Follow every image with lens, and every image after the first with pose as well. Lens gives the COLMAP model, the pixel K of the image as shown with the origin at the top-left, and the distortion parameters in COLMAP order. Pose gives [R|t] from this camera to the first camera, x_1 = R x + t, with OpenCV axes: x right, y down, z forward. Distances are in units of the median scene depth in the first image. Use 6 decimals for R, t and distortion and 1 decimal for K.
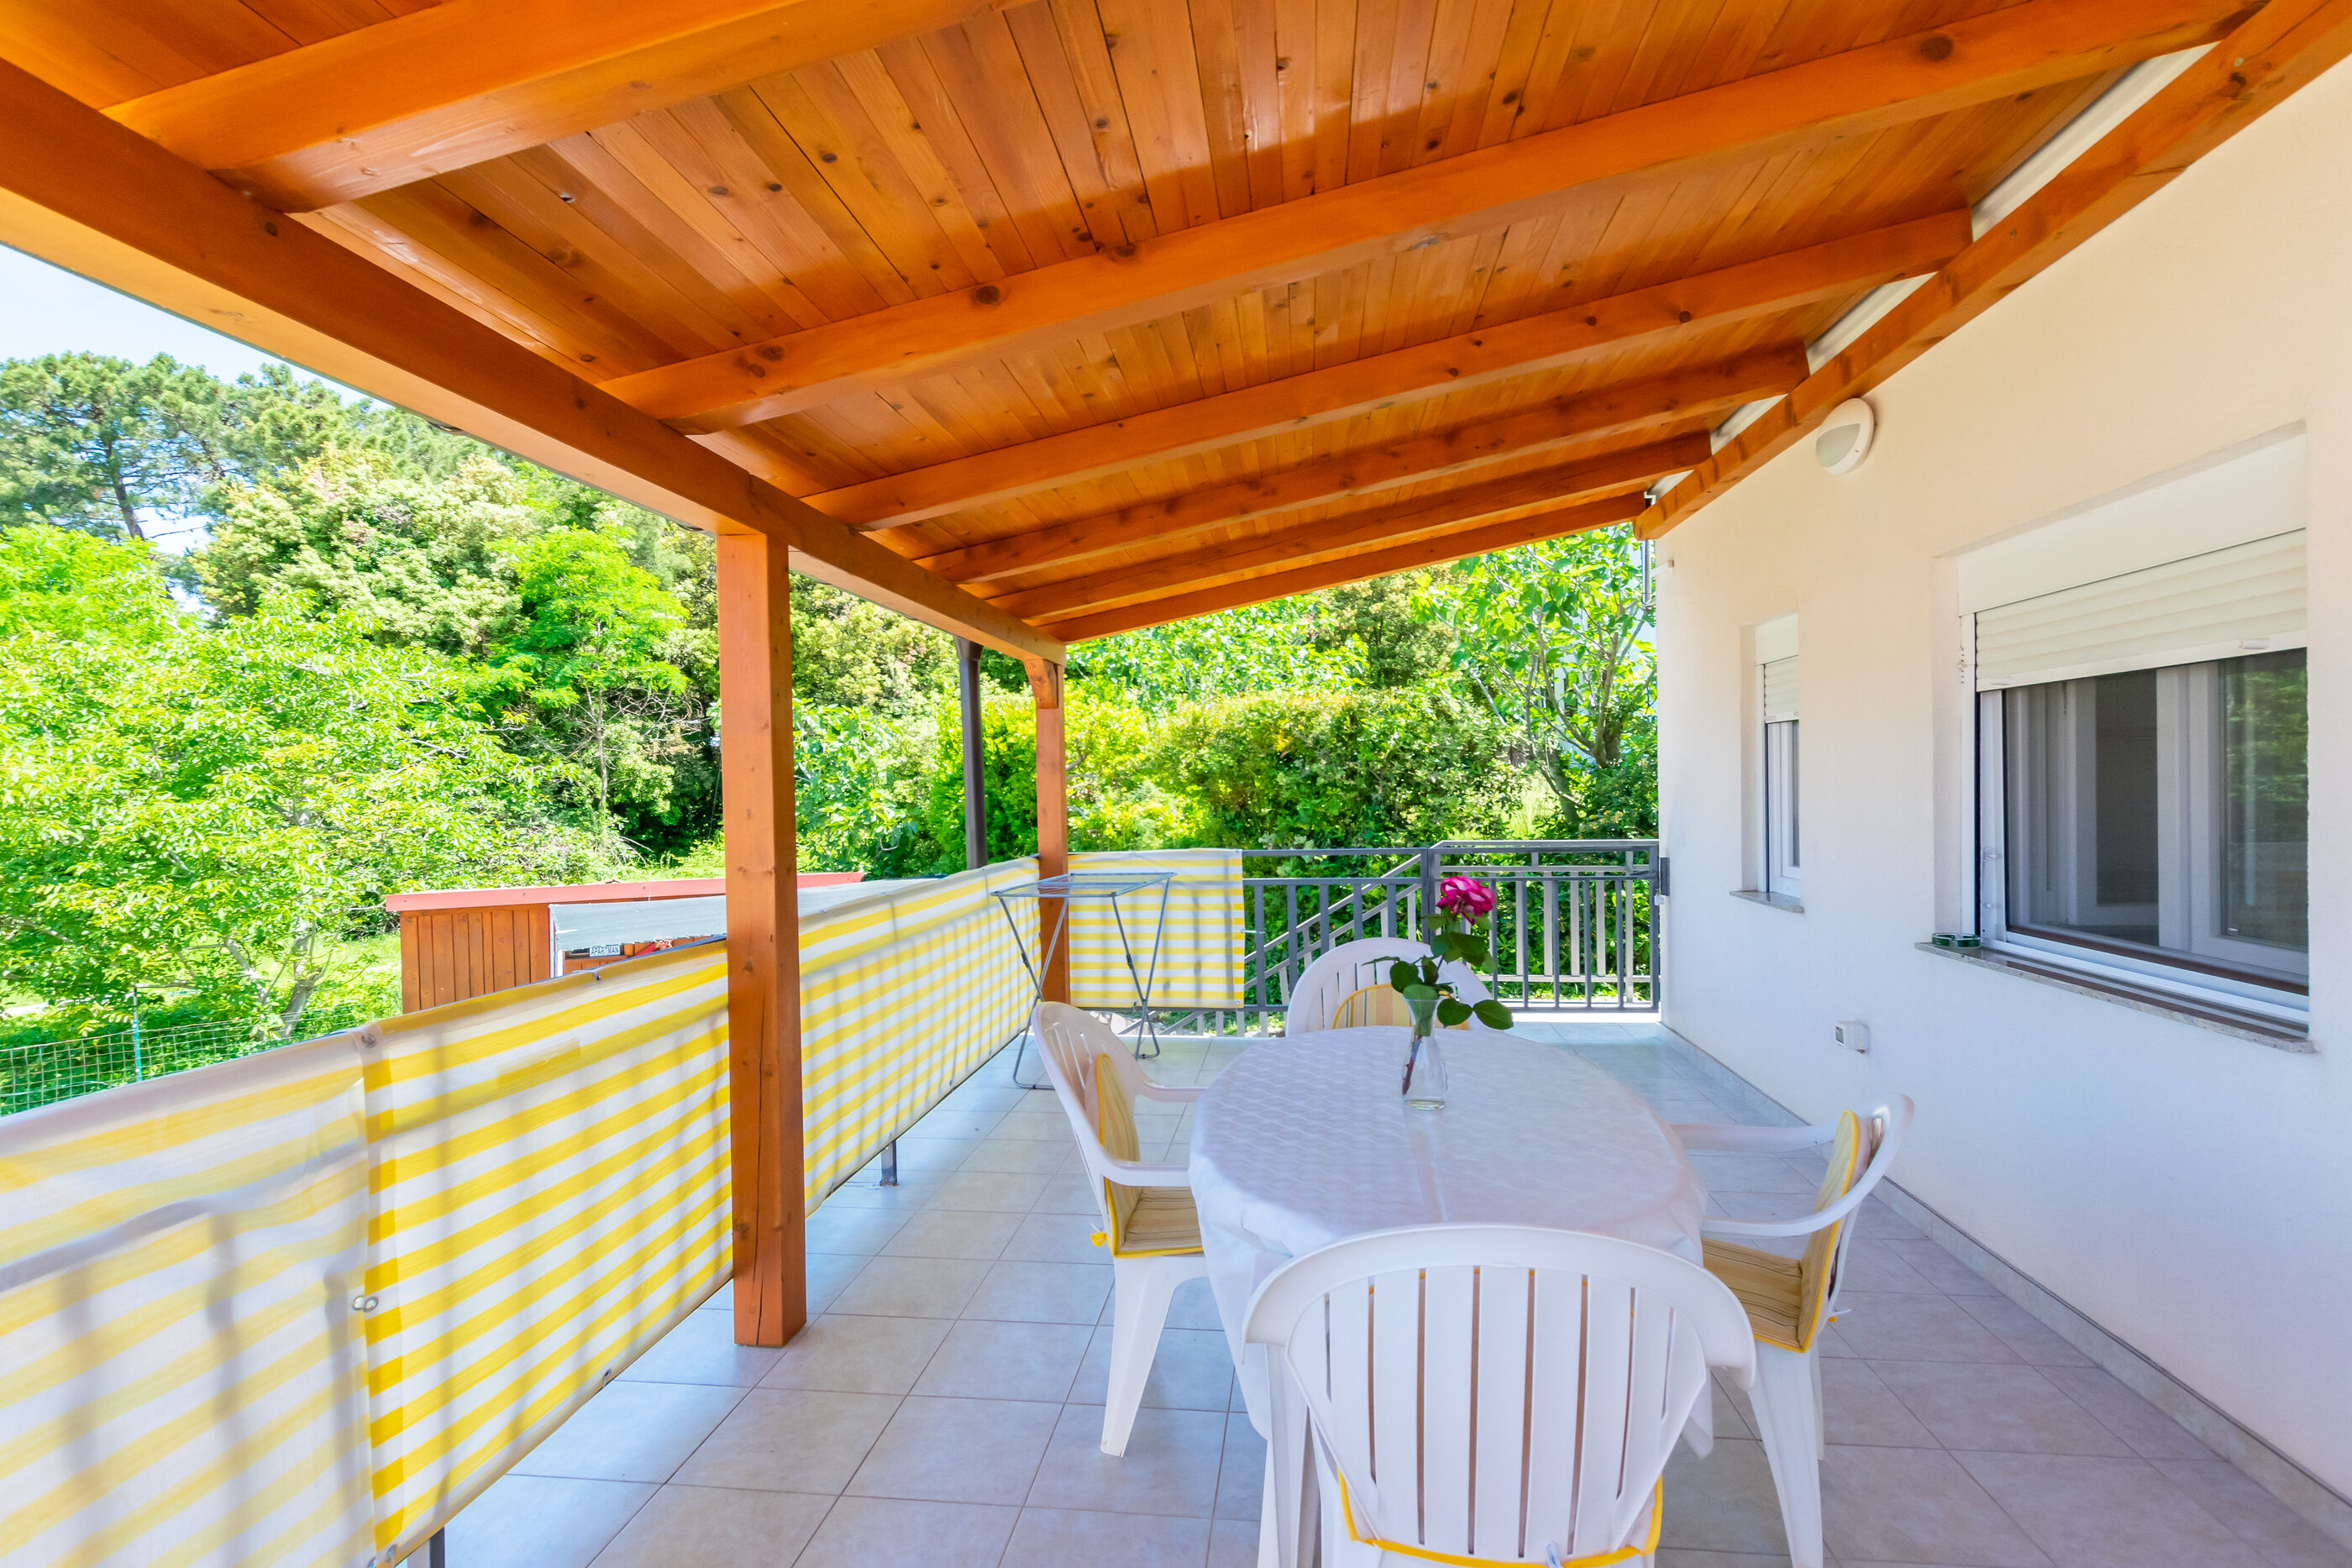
lens RADIAL K [[1039.5, 0, 1167.0], [0, 1039.5, 794.7], [0, 0, 1]] dist [0.000169, -0.001122]
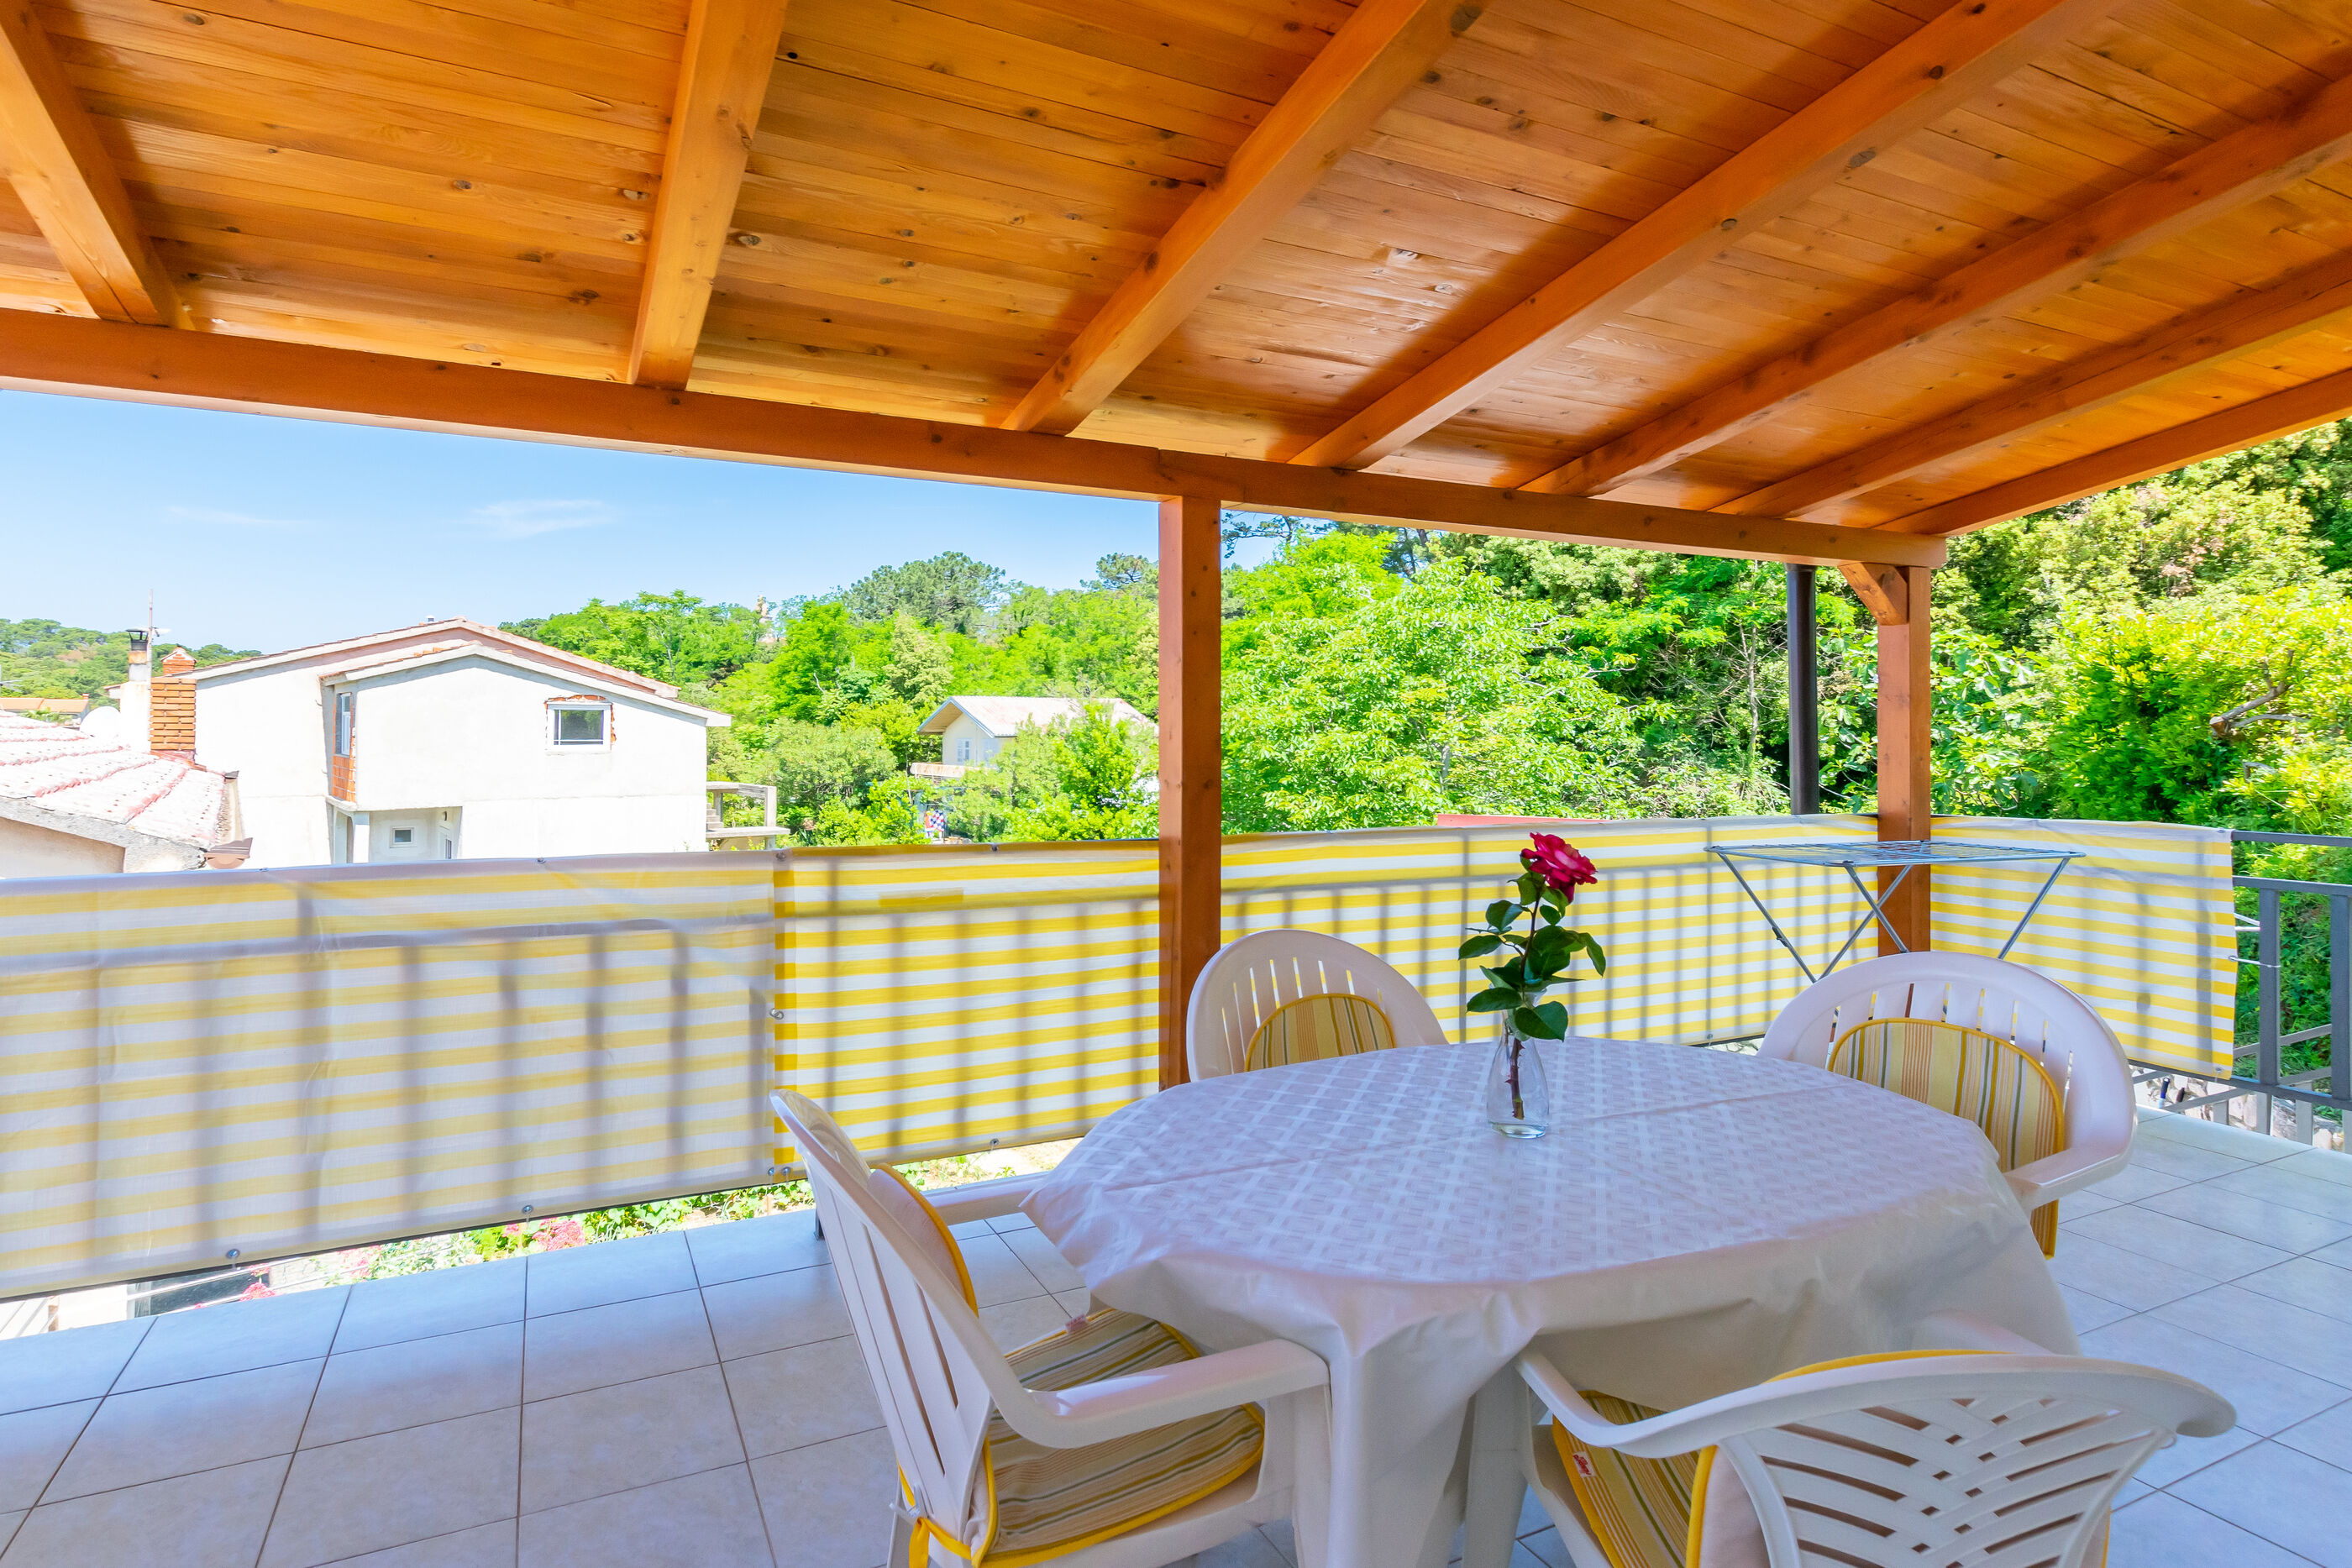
lens RADIAL K [[1082.9, 0, 1173.1], [0, 1082.9, 725.0], [0, 0, 1]] dist [-0.003352, -0.000710]
pose [[0.609629, 0.012891, -0.792582, 0.608284], [-0.020427, 0.999791, 0.000549, 0.006043], [0.792424, 0.015855, 0.609765, 0.265922]]
